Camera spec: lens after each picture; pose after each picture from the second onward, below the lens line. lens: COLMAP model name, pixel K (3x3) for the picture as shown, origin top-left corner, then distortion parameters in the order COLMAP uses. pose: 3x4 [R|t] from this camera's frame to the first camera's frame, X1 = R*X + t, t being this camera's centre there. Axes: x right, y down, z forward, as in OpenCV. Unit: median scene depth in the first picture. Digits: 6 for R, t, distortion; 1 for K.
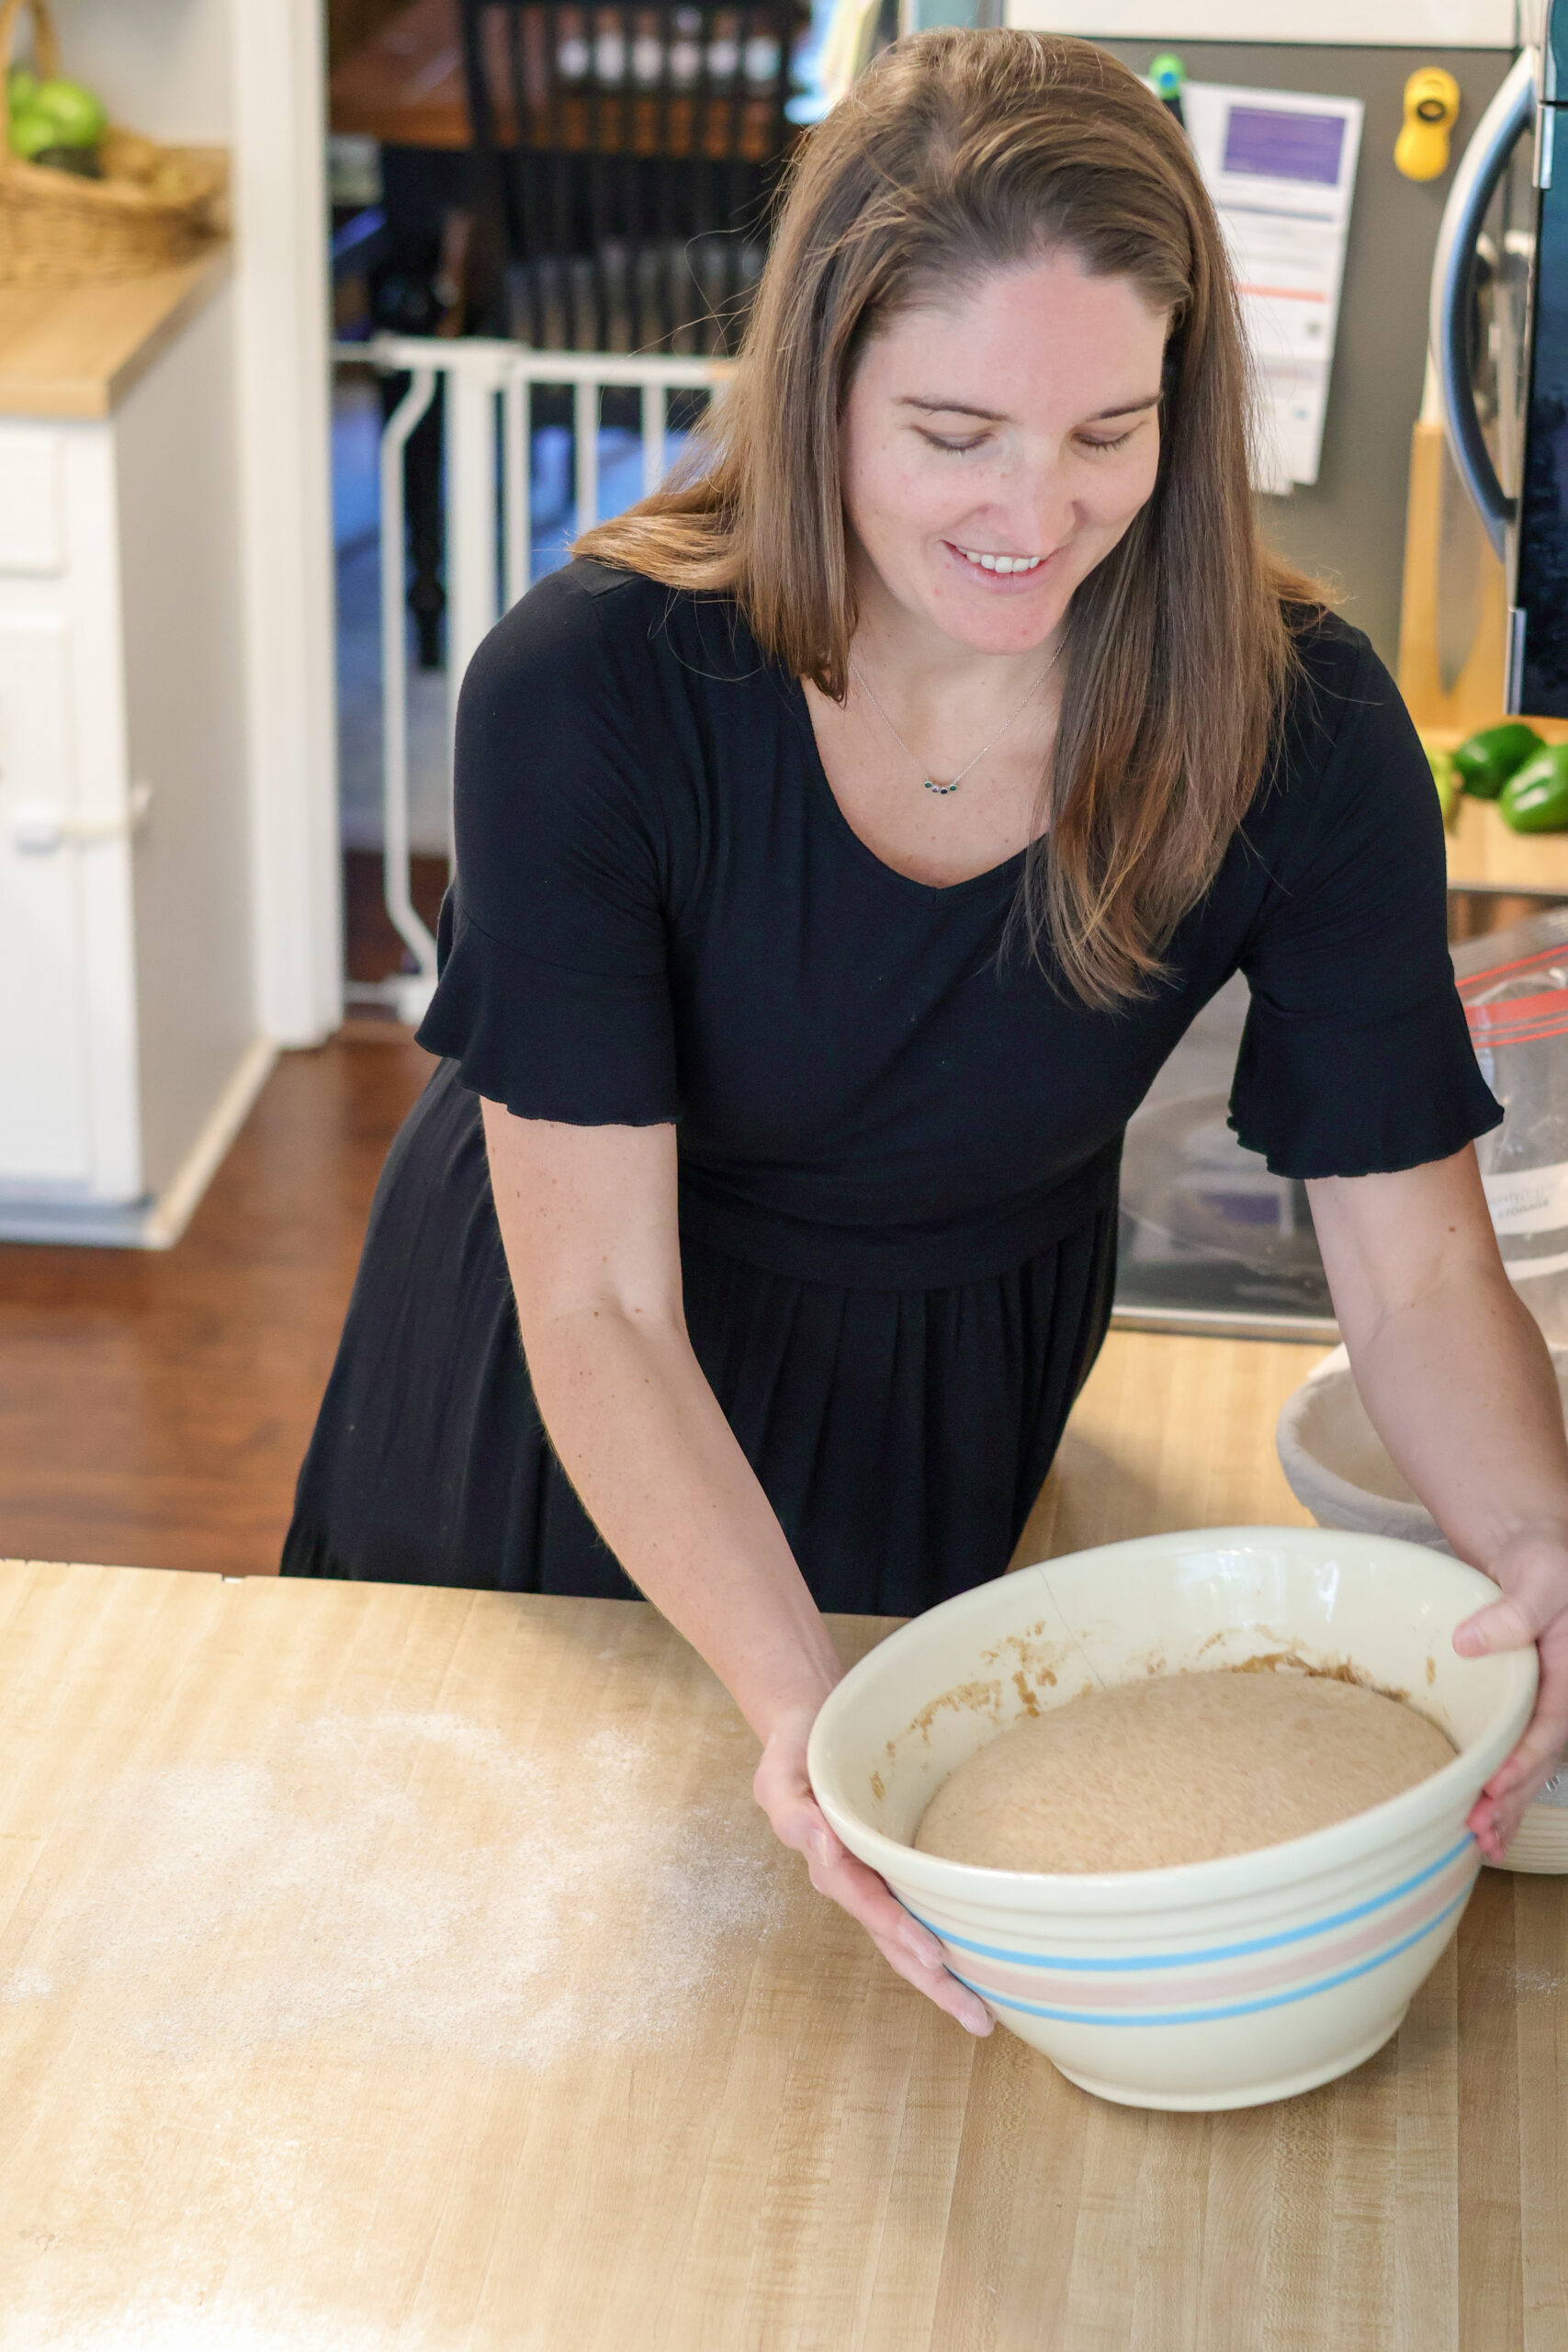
lens RADIAL K [[5447.5, 0, 784.2], [0, 5447.5, 1178.4], [0, 0, 1]] dist [0.034572, 0.000000]
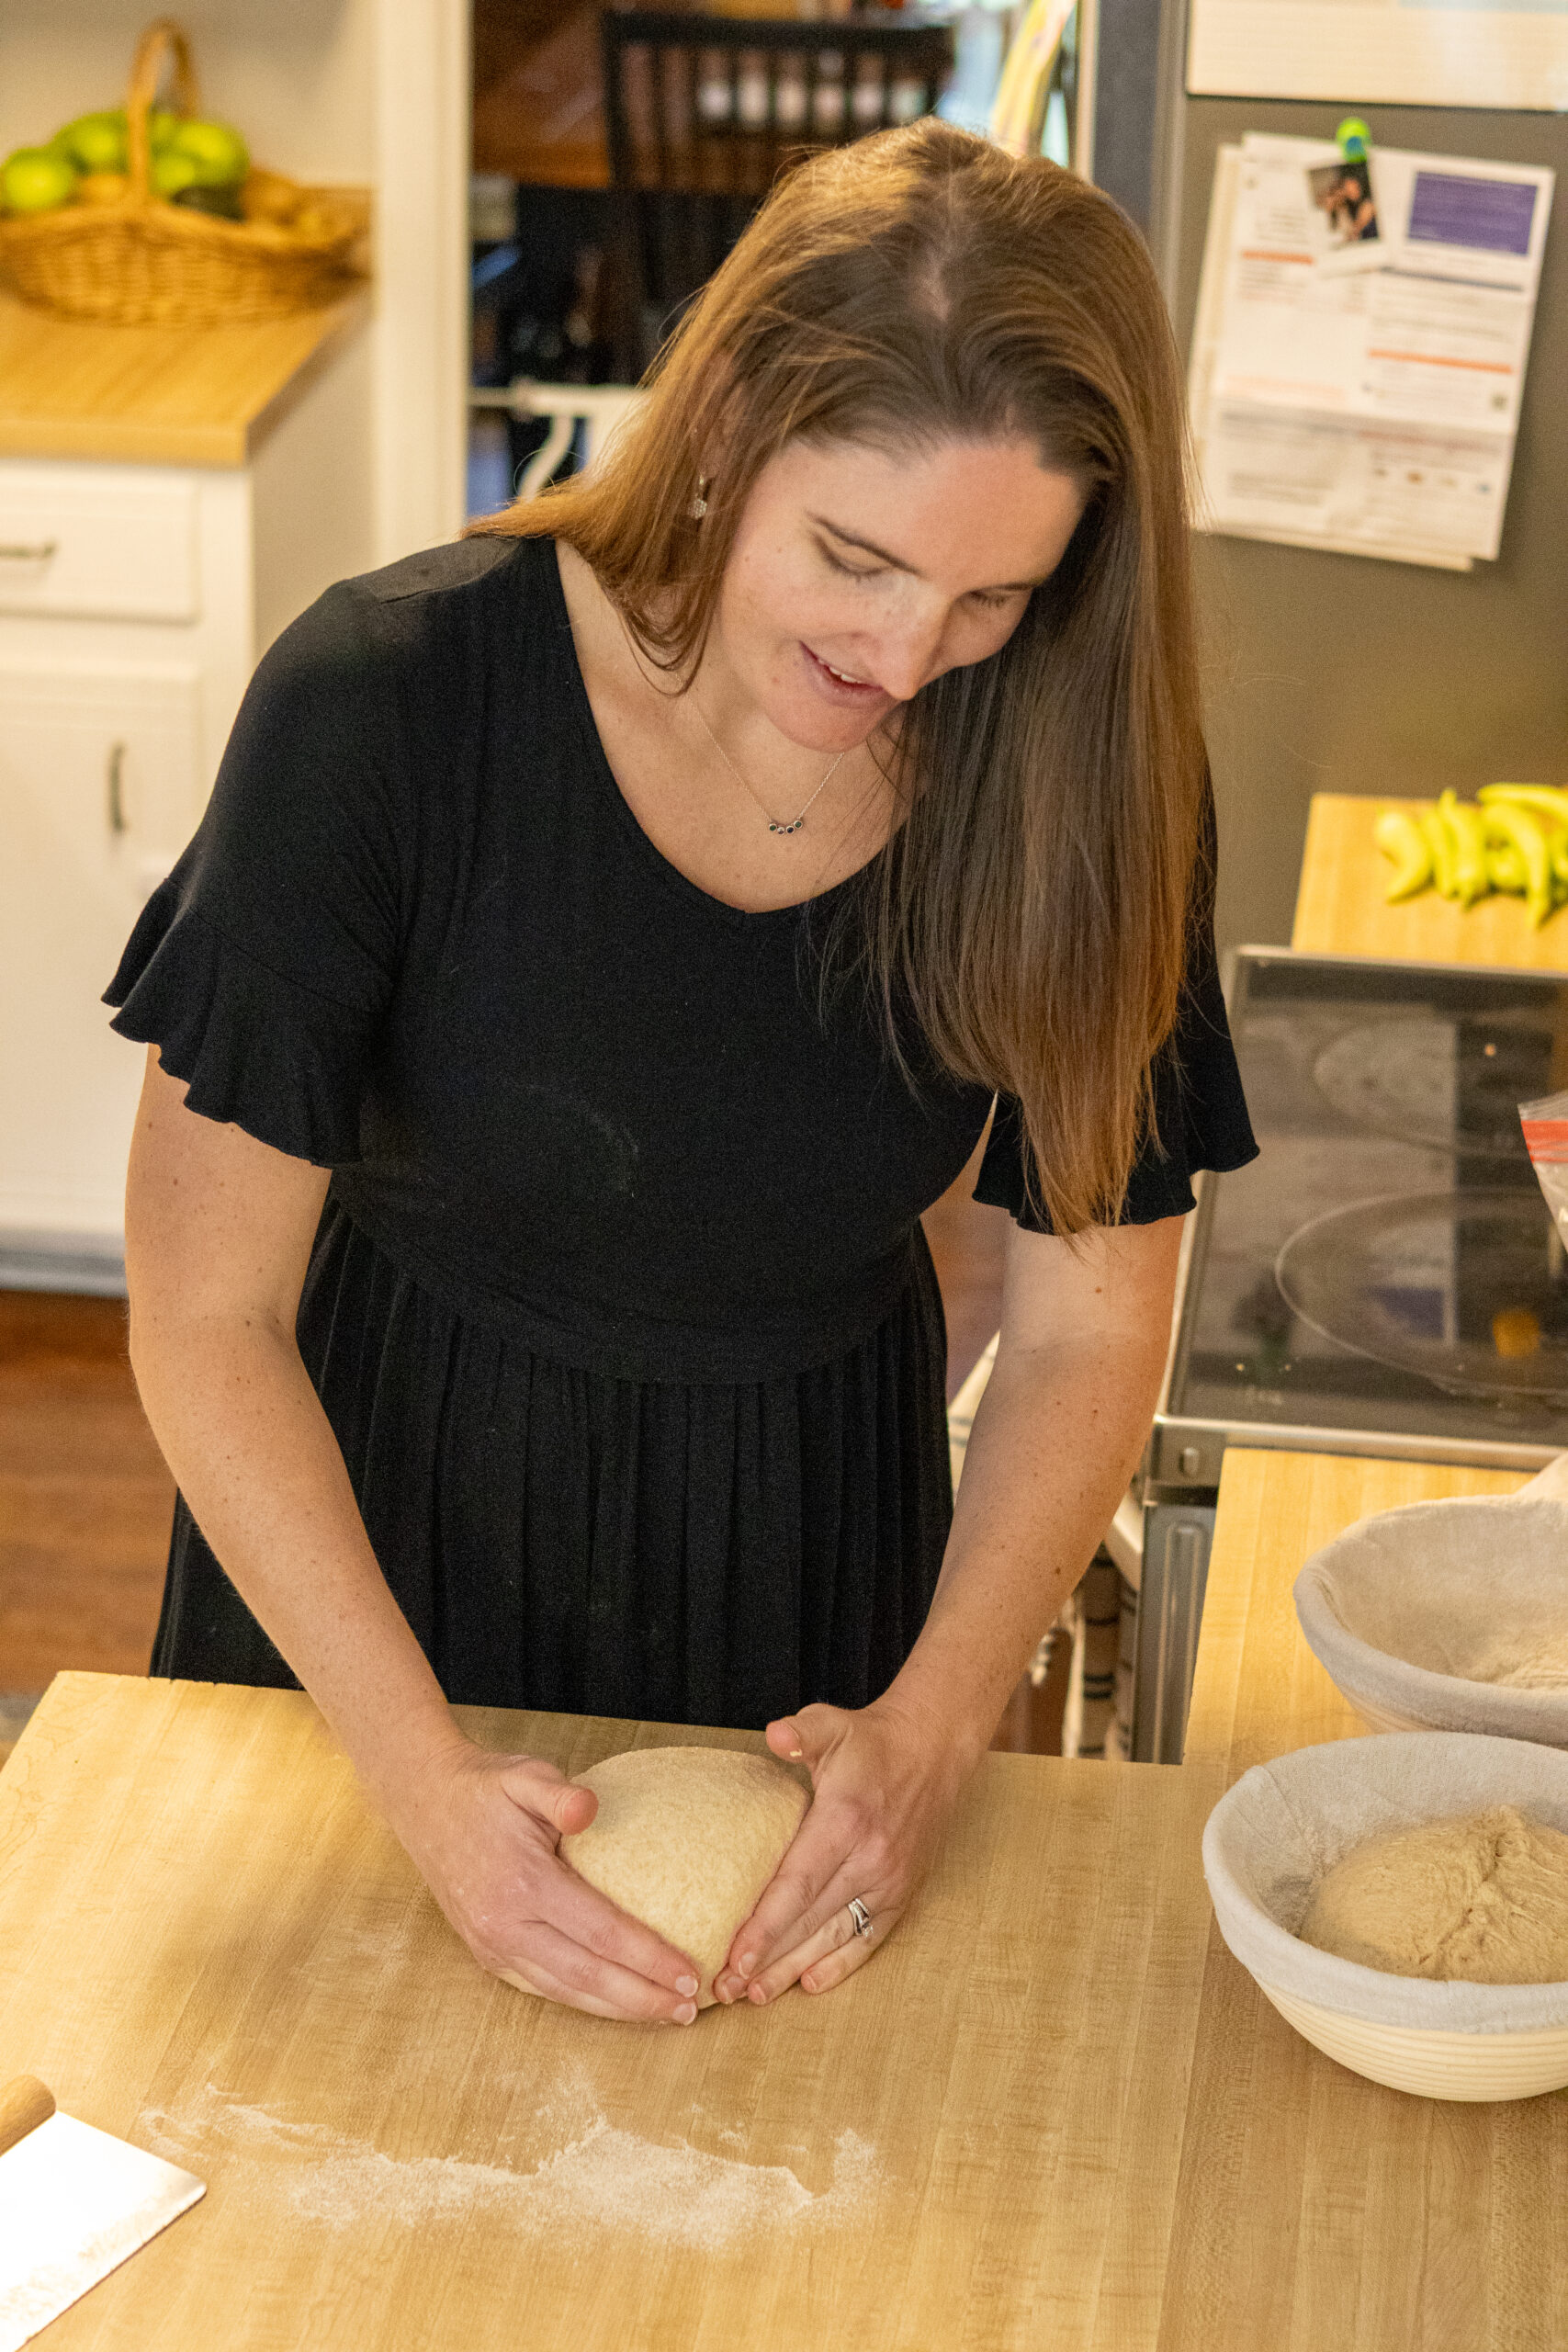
lens RADIAL K [[5447.5, 0, 784.9], [0, 5447.5, 1174.4], [0, 0, 1]] dist [0.034572, 0.000000]
pose [[0.999723, 0.018063, -0.015119, -0.018199], [-0.018138, 0.999824, -0.004827, -0.016184], [0.015030, 0.005100, 0.999874, 0.040681]]
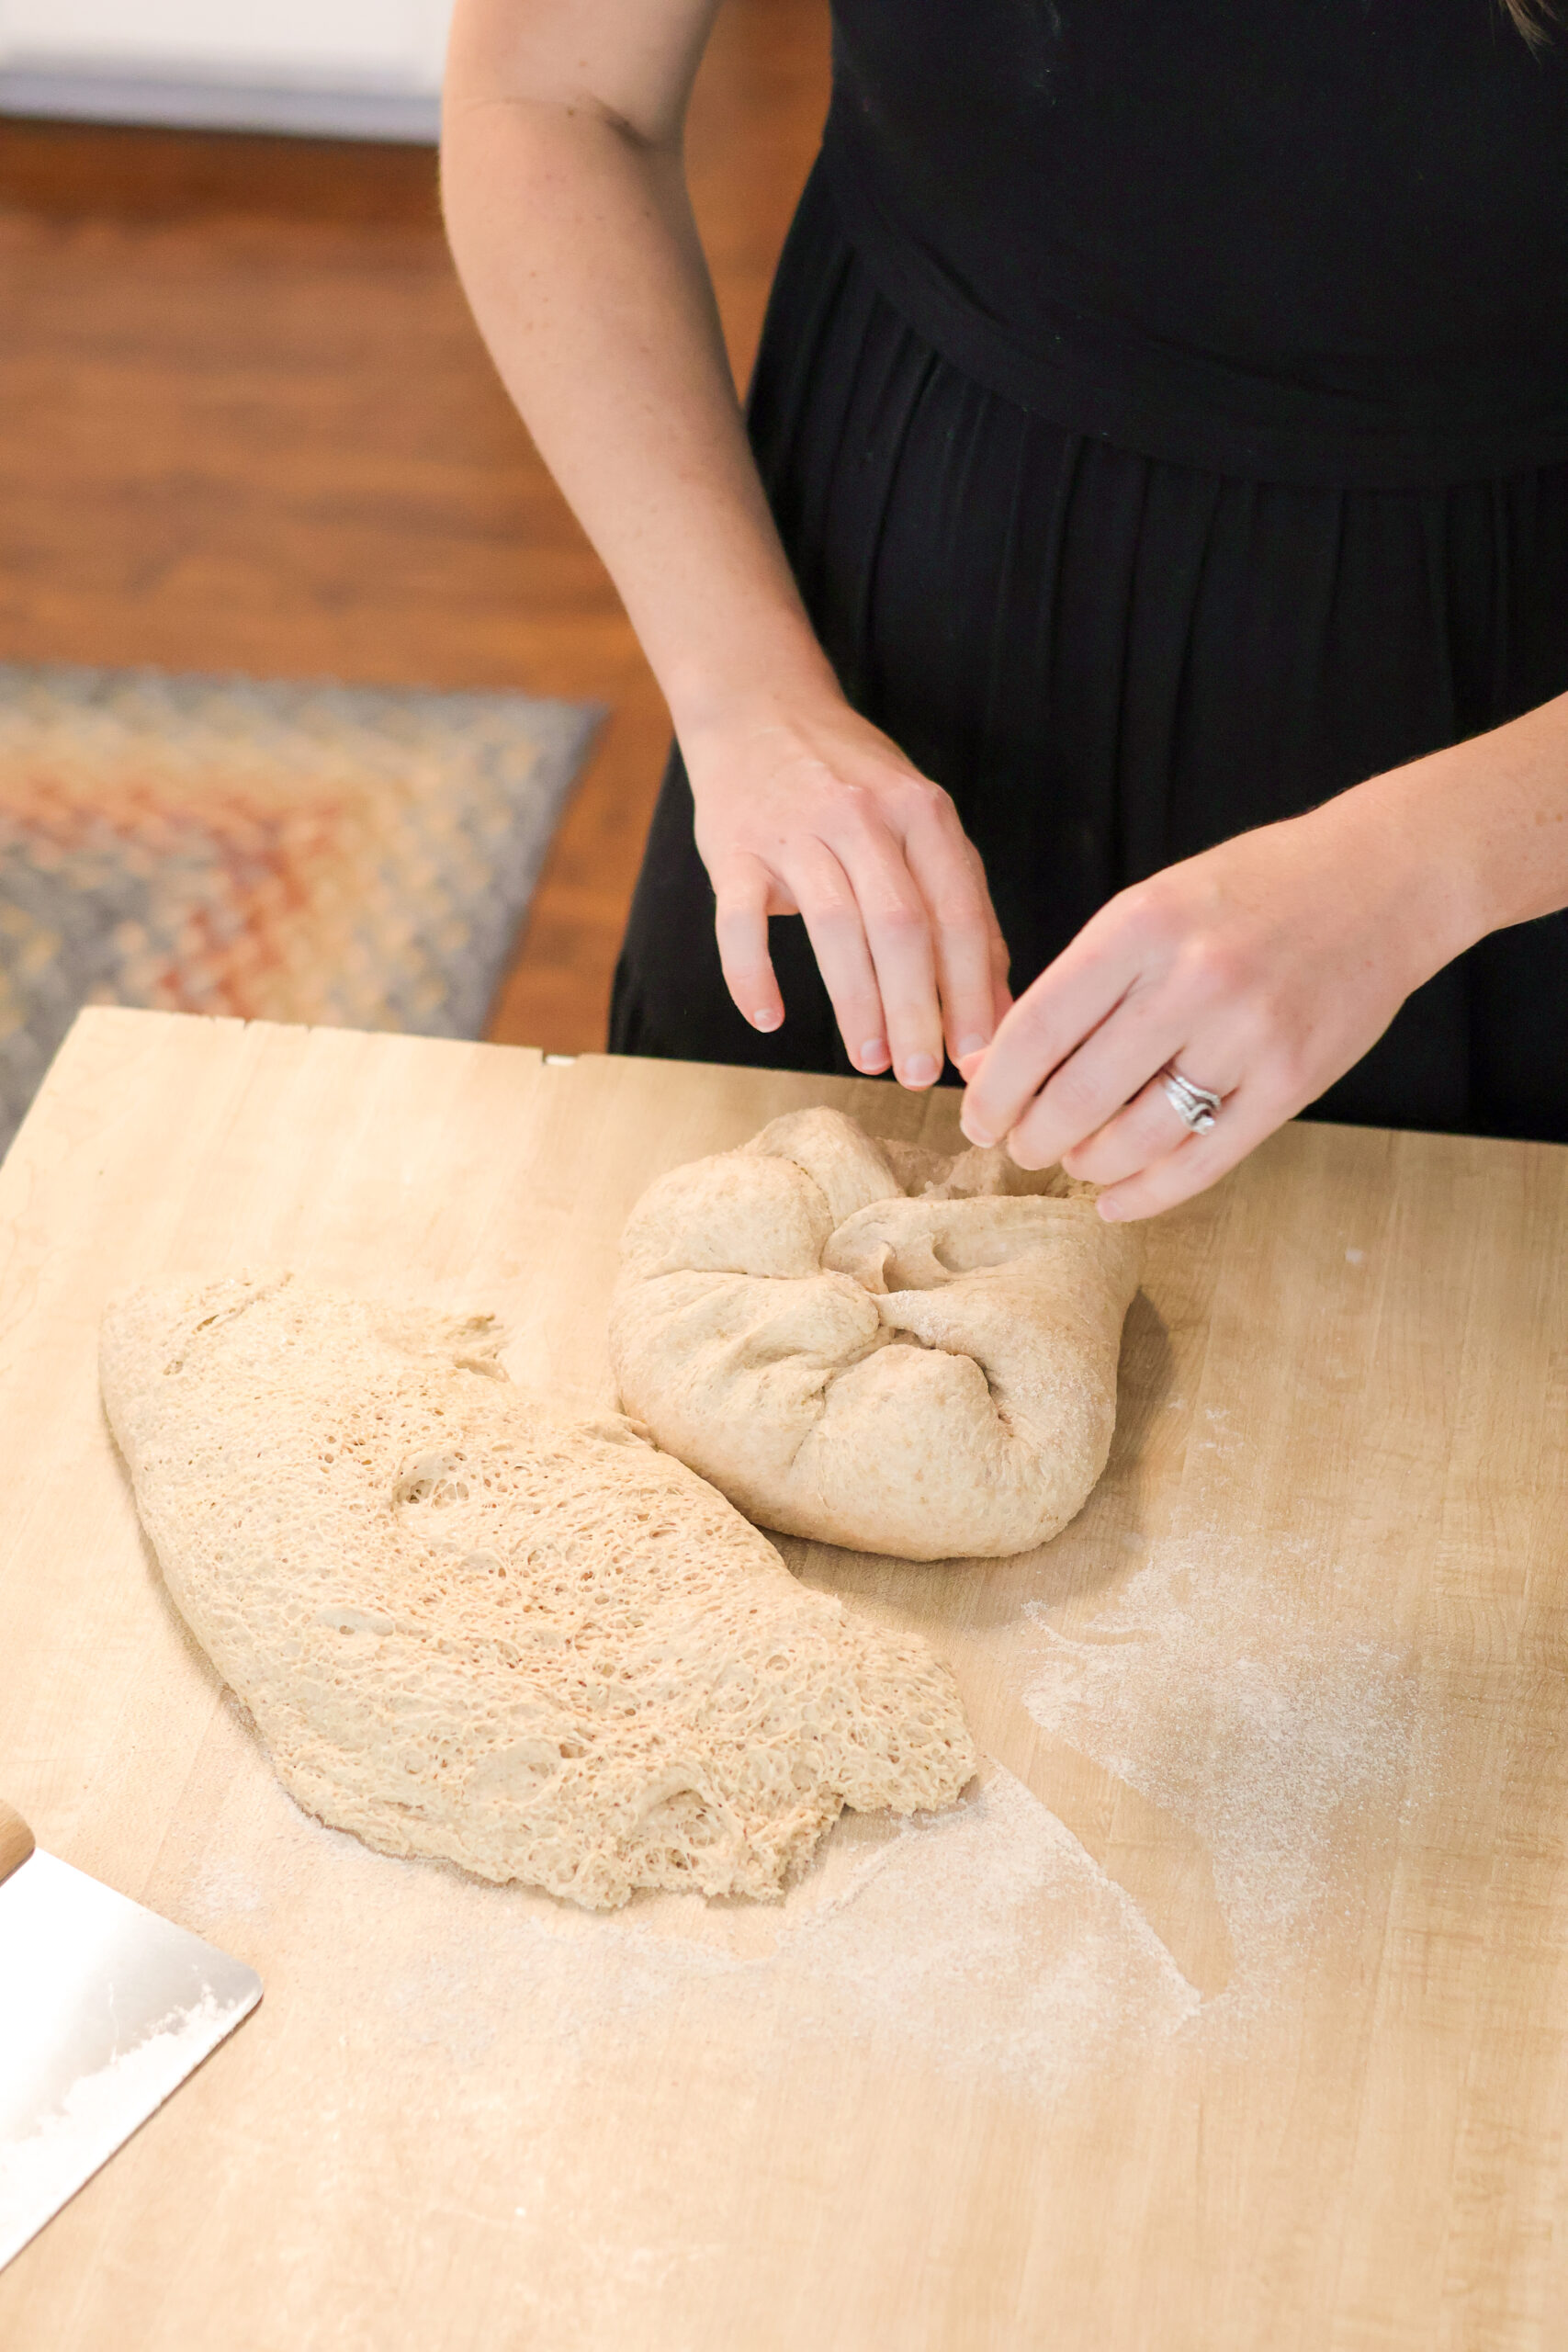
lens RADIAL K [[5447.5, 0, 781.7], [0, 5447.5, 1163.6], [0, 0, 1]] dist [0.034572, 0.000000]
pose [[0.997192, 0.014849, -0.073404, -0.026592], [0.003705, 0.969164, 0.246389, -0.074622], [0.074799, -0.245969, 0.966387, 0.369108]]
